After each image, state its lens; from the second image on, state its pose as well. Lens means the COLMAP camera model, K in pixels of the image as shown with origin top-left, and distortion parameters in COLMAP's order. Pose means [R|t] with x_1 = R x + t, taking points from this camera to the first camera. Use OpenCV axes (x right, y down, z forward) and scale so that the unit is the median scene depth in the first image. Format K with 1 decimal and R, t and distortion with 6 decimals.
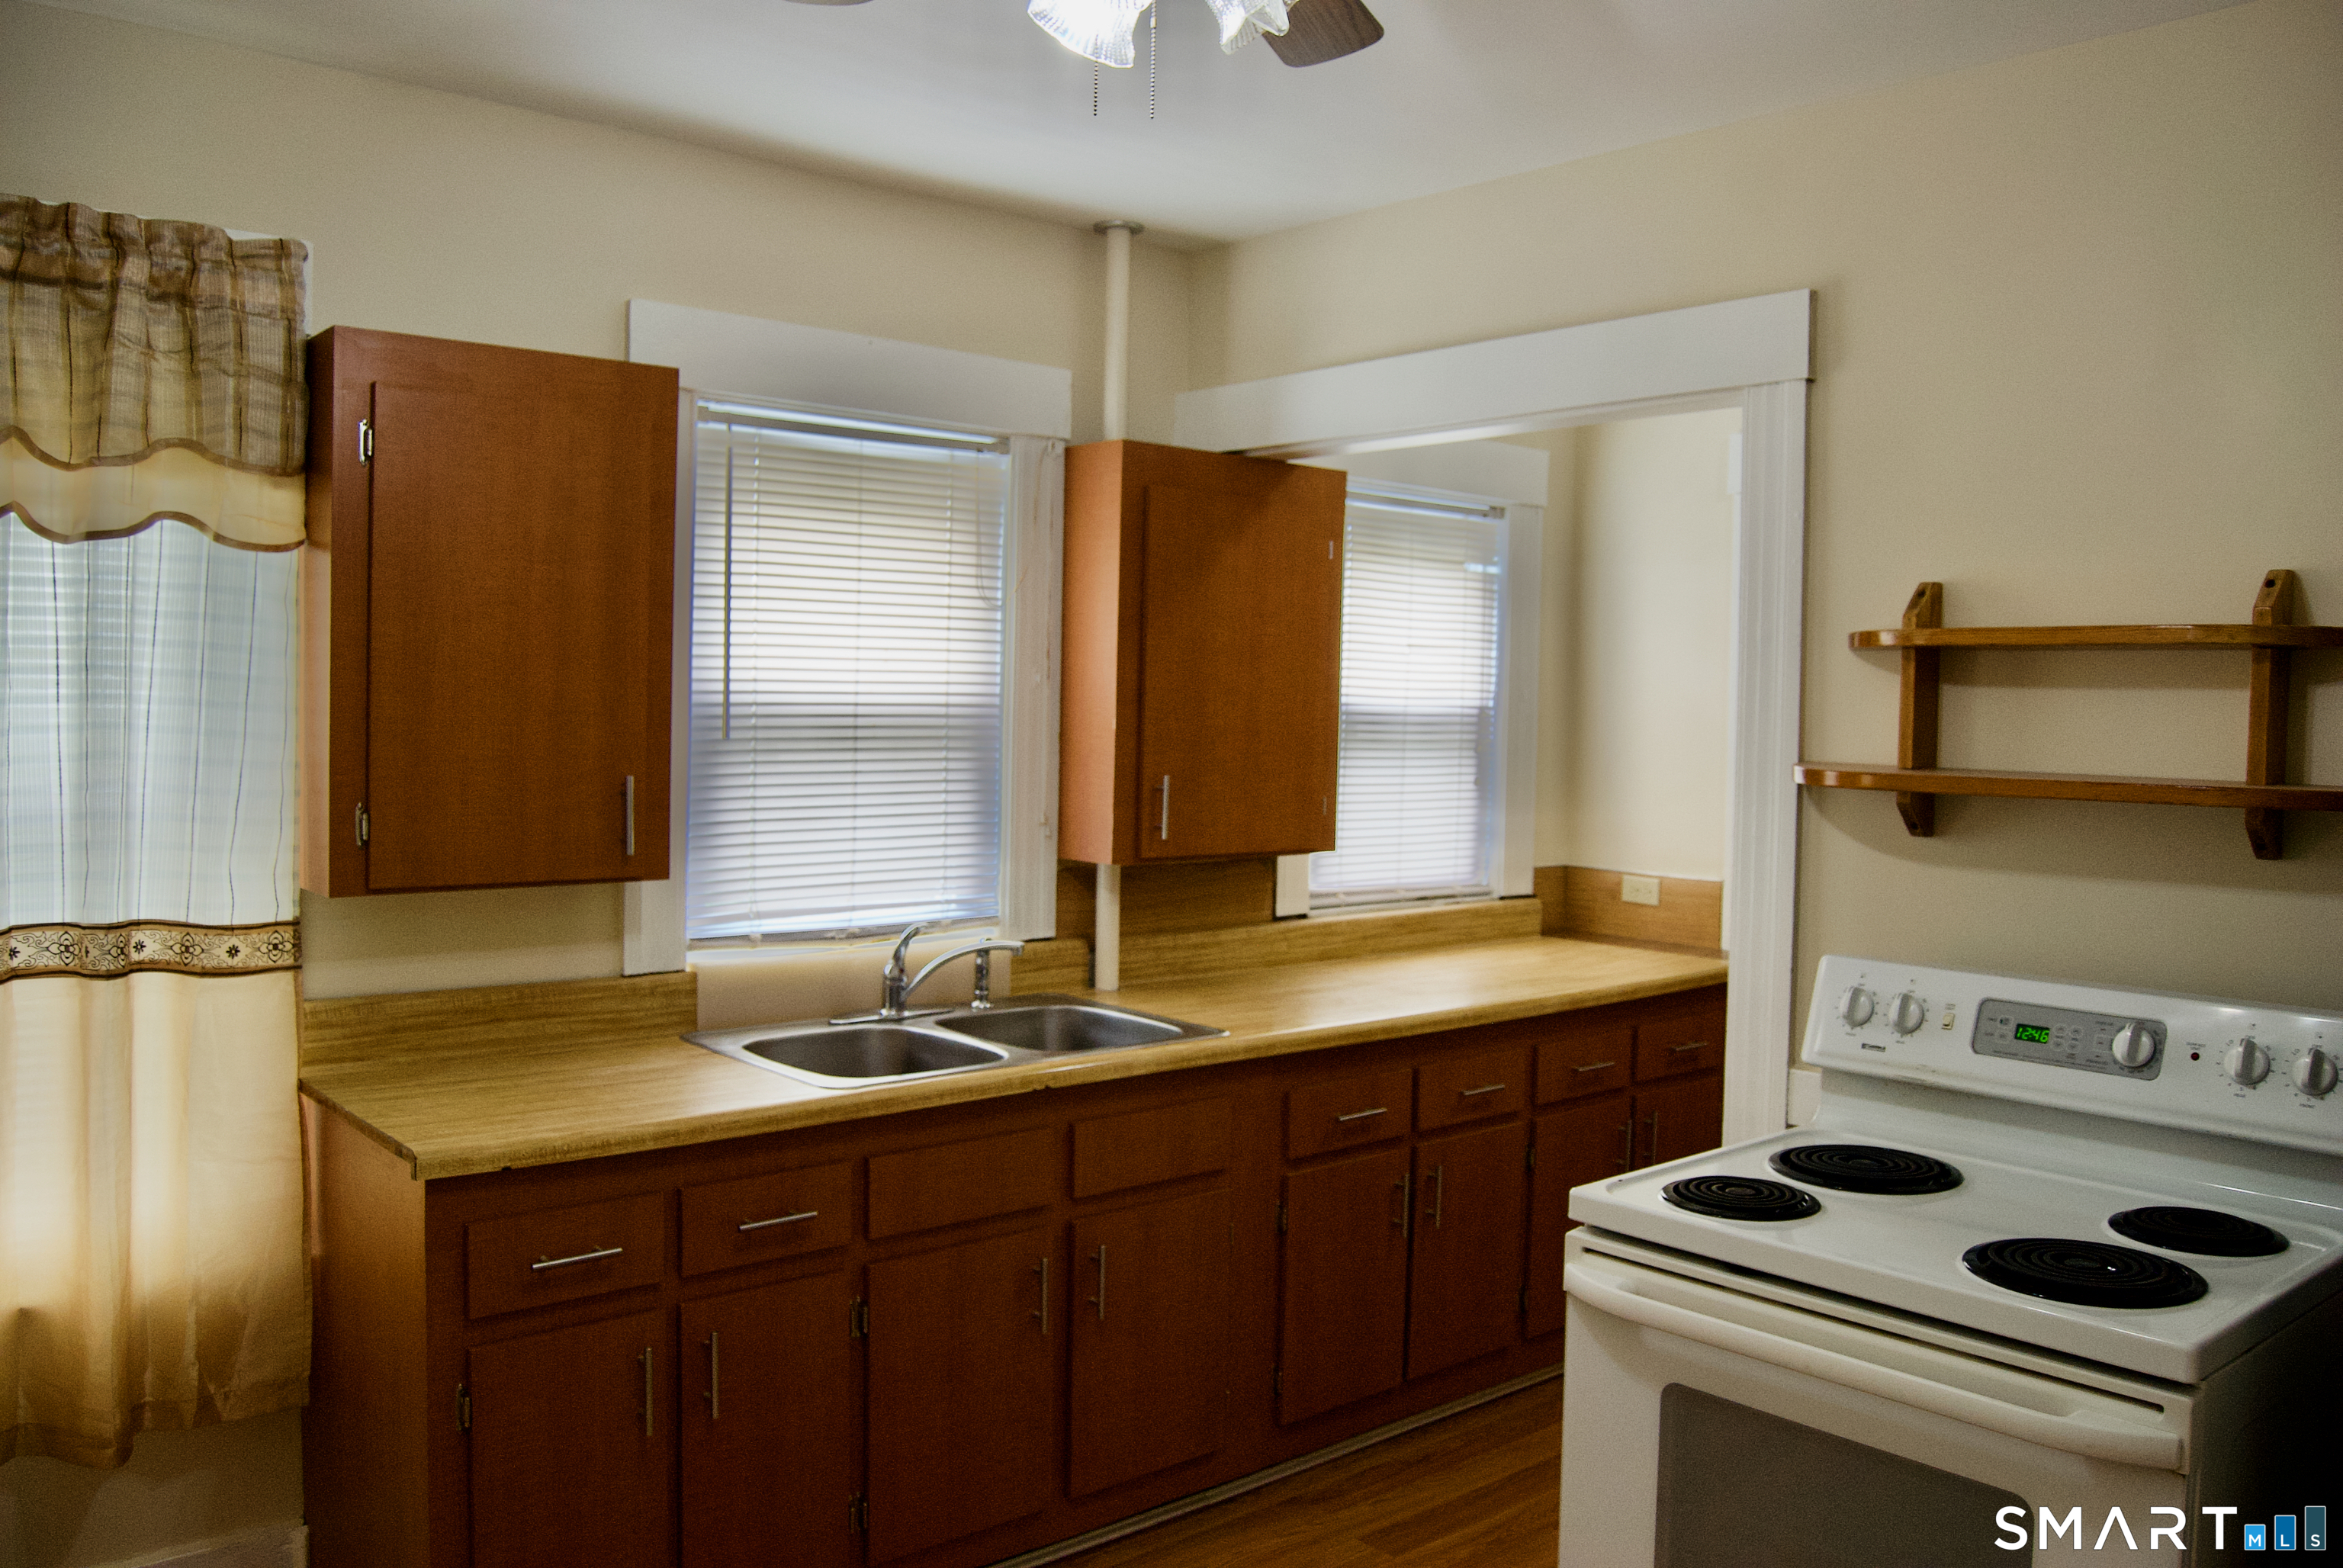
lens RADIAL K [[1805.7, 0, 1171.5], [0, 1805.7, 784.0], [0, 0, 1]] dist [-0.169121, 0.002660]
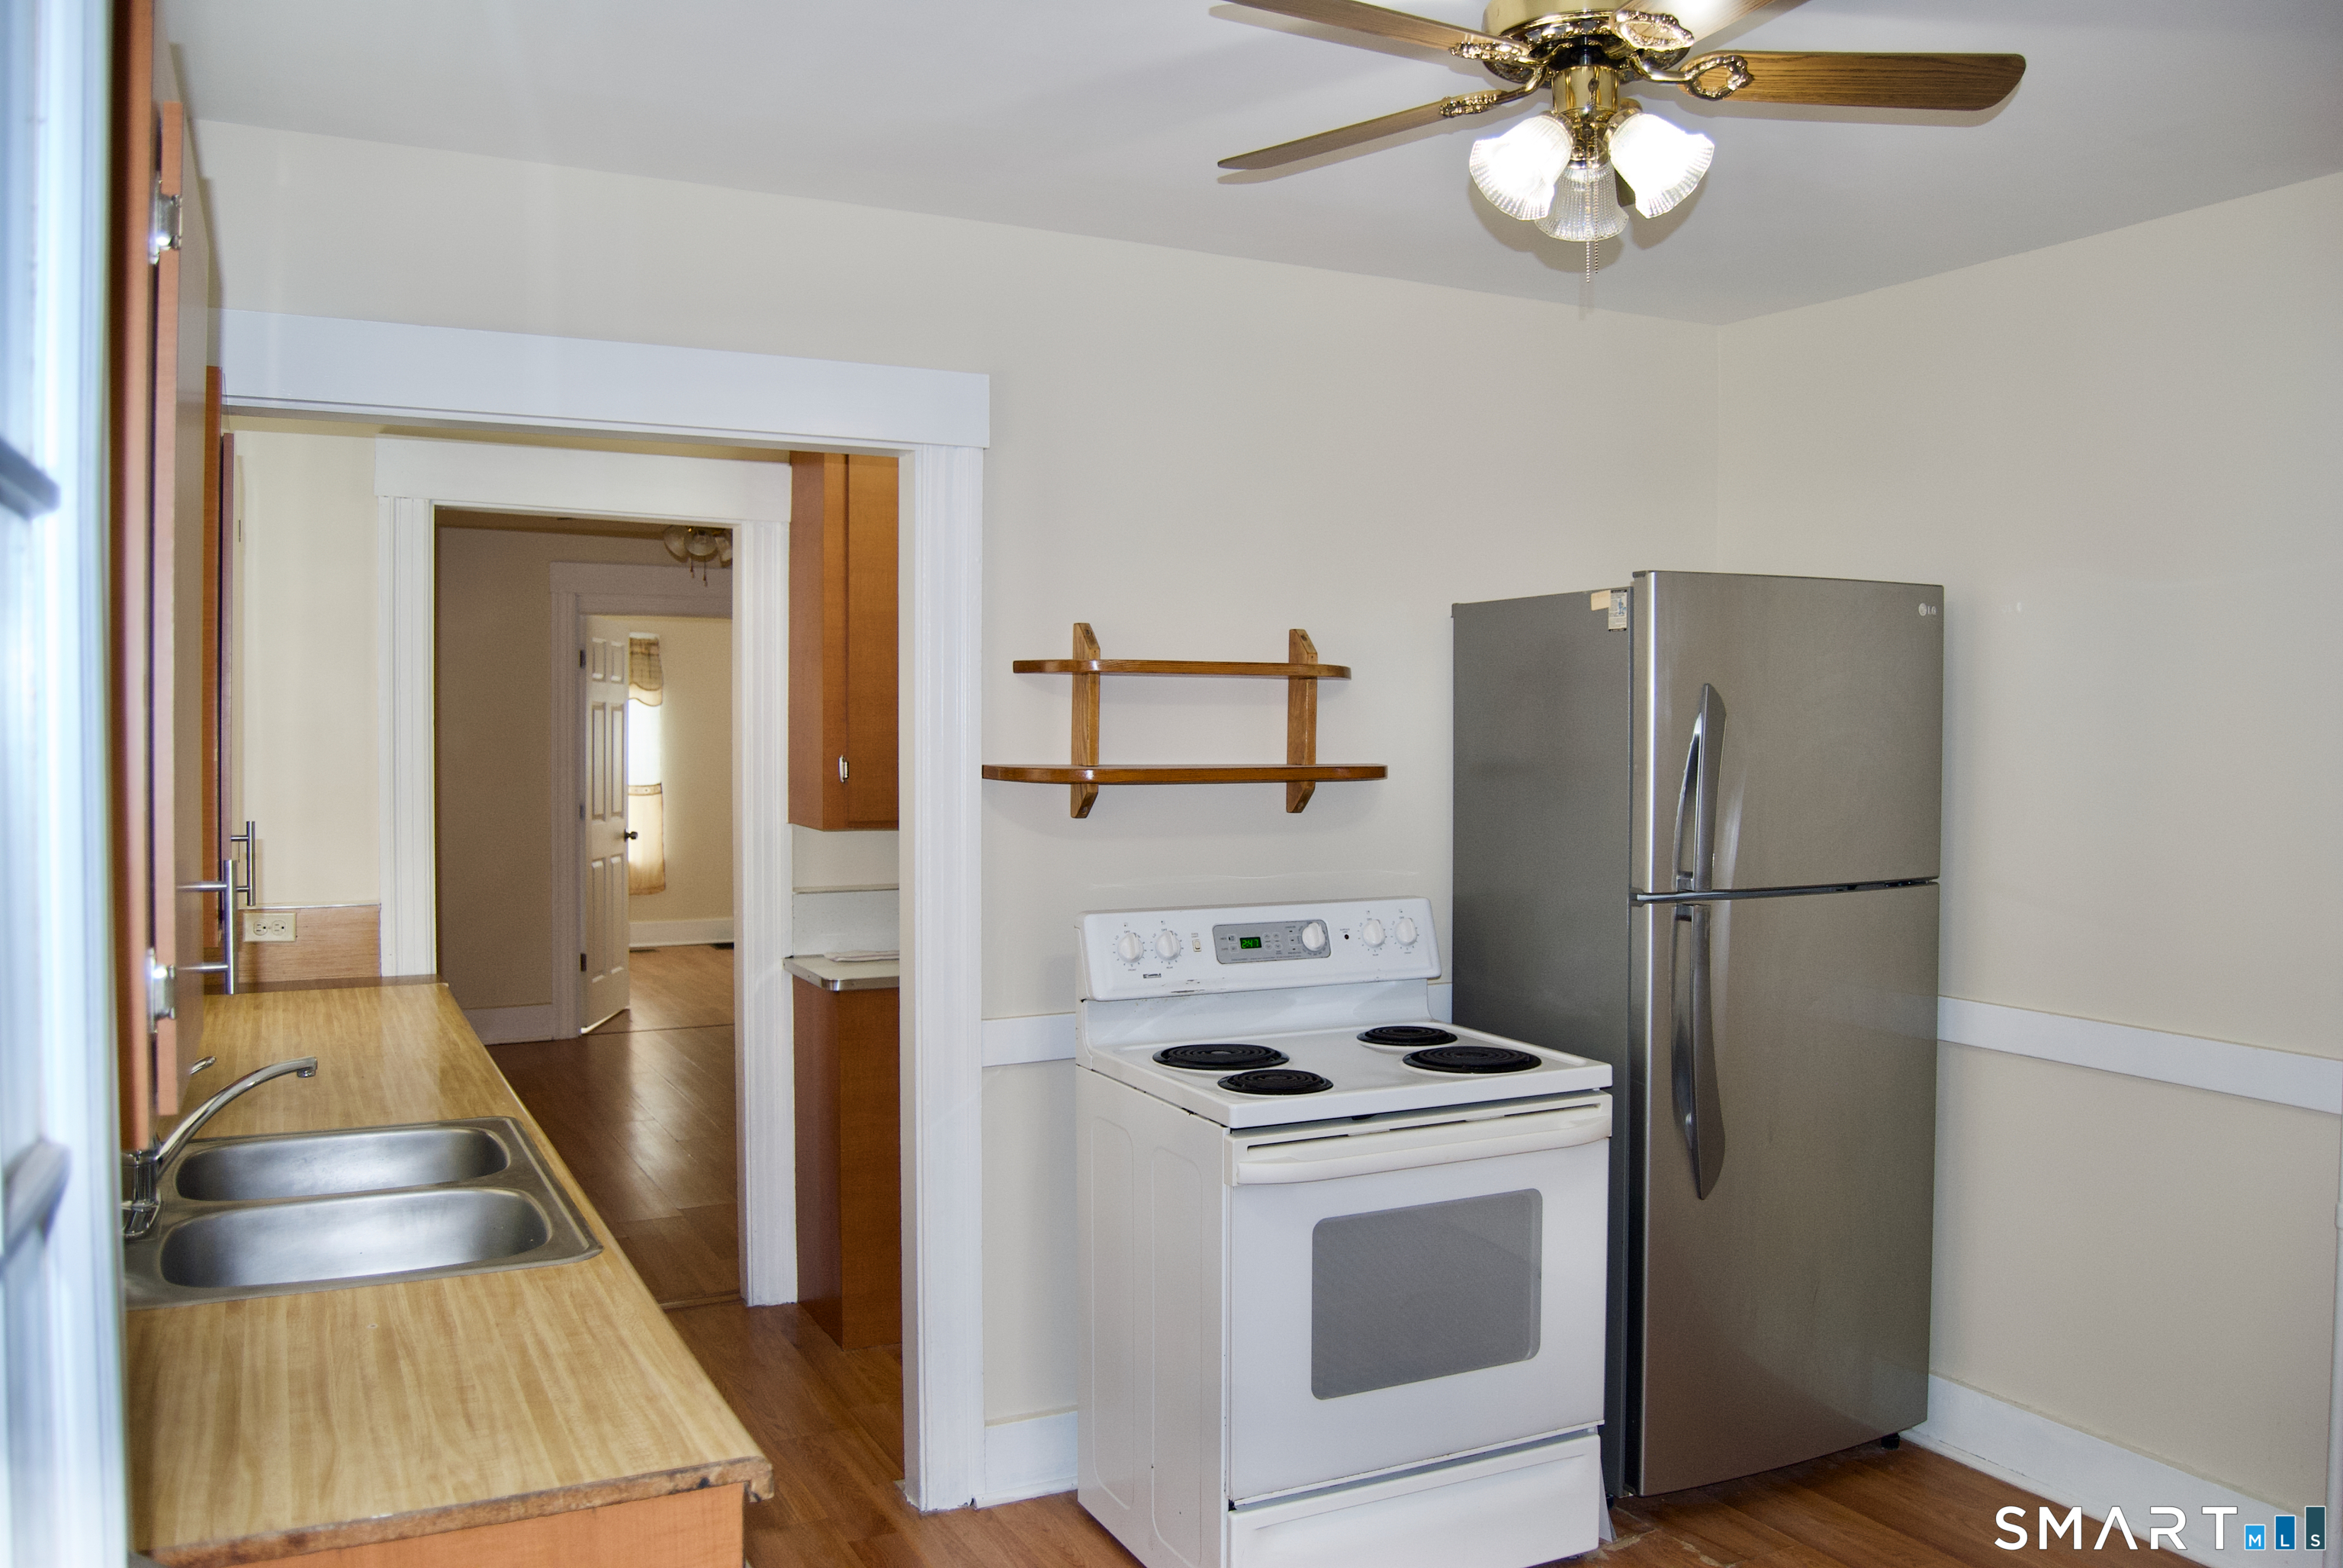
lens RADIAL K [[1805.7, 0, 1171.5], [0, 1805.7, 784.0], [0, 0, 1]] dist [-0.169121, 0.002660]
pose [[0.229954, -0.043584, 0.972225, -0.966235], [0.048290, 0.998277, 0.033330, -0.040833], [-0.972003, 0.039284, 0.231663, 0.704717]]
